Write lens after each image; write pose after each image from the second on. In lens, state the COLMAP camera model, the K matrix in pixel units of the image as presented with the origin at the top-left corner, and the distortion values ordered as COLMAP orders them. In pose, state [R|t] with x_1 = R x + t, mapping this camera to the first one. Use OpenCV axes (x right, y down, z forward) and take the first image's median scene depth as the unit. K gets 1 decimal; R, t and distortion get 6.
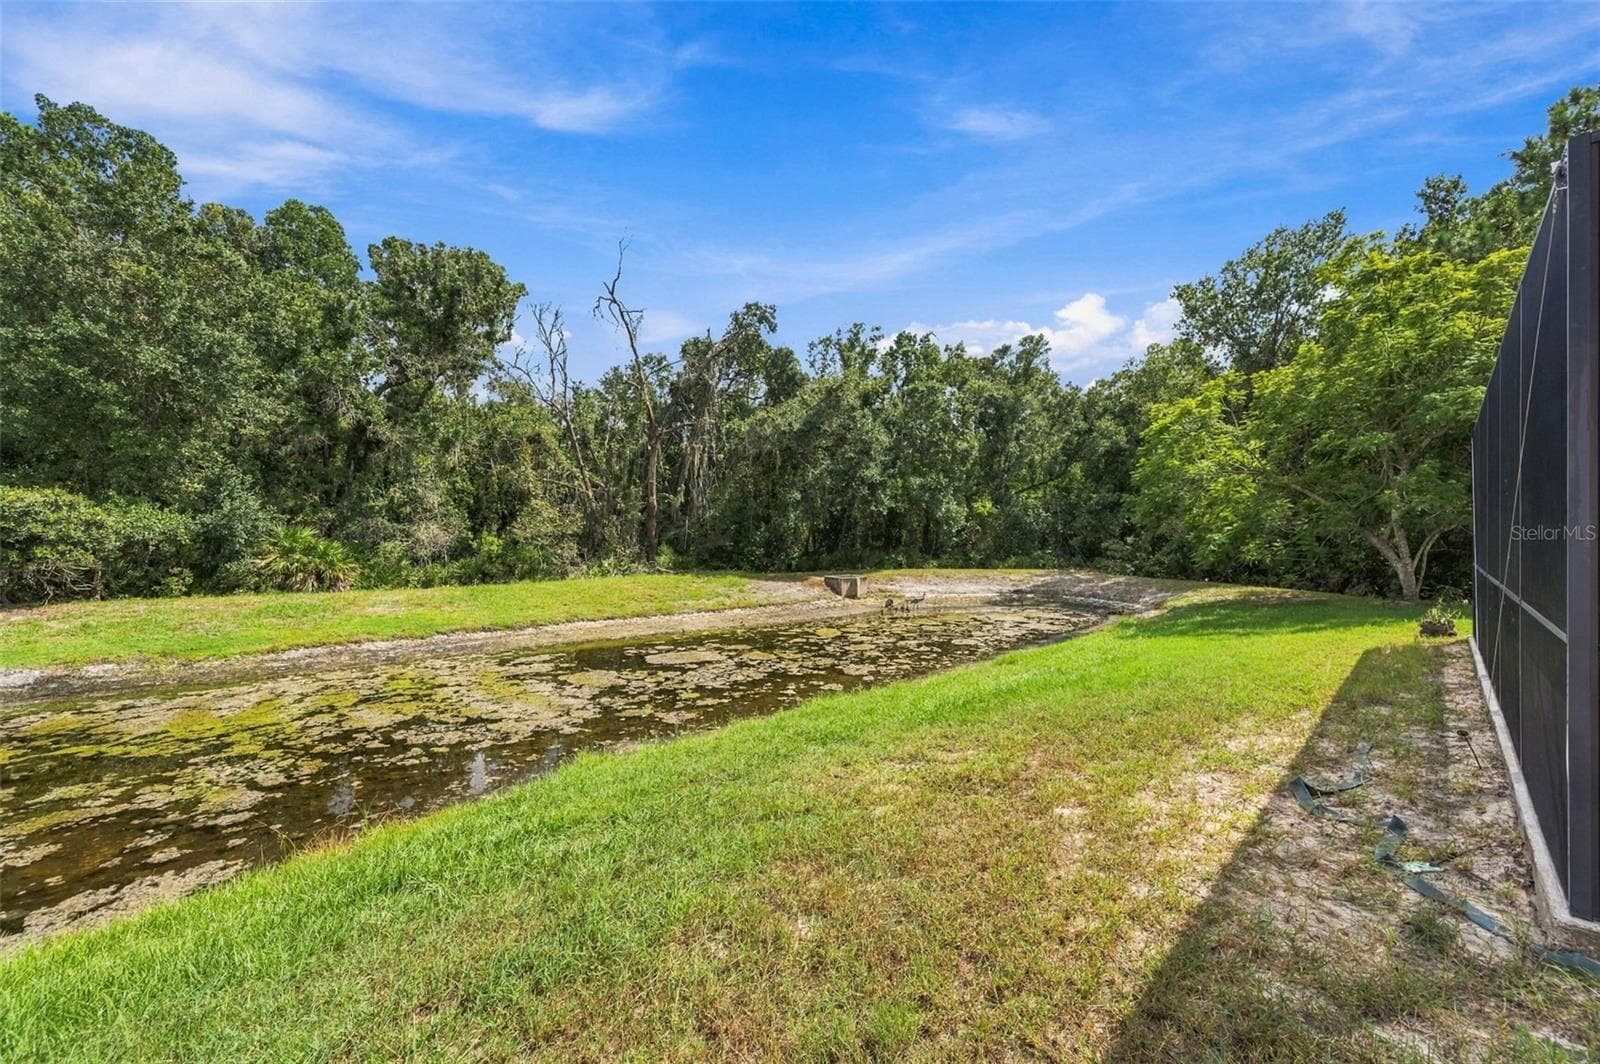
lens RADIAL K [[636.6, 0, 800.5], [0, 636.6, 528.5], [0, 0, 1]] dist [0.000379, 0.000048]
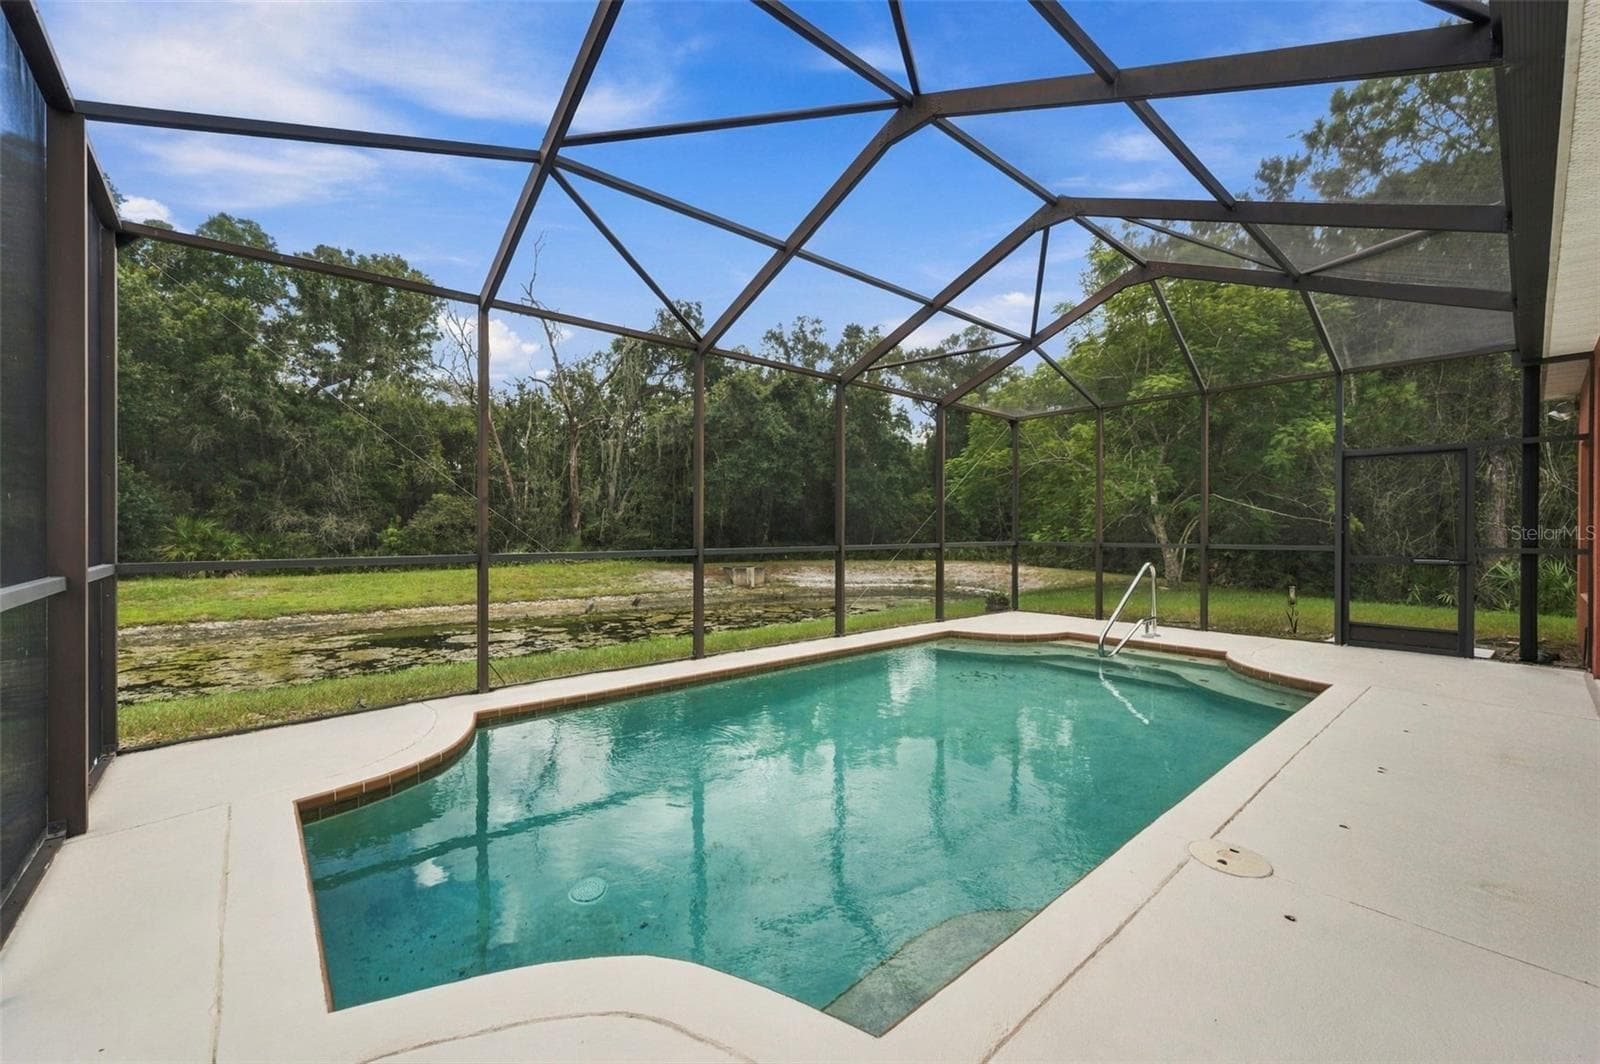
lens RADIAL K [[636.6, 0, 800.9], [0, 636.6, 535.2], [0, 0, 1]] dist [0.000379, 0.000048]
pose [[0.997637, -0.002545, -0.068658, 0.231572], [0.003478, 0.999903, 0.013480, 0.011678], [0.068617, -0.013687, 0.997549, -0.005051]]
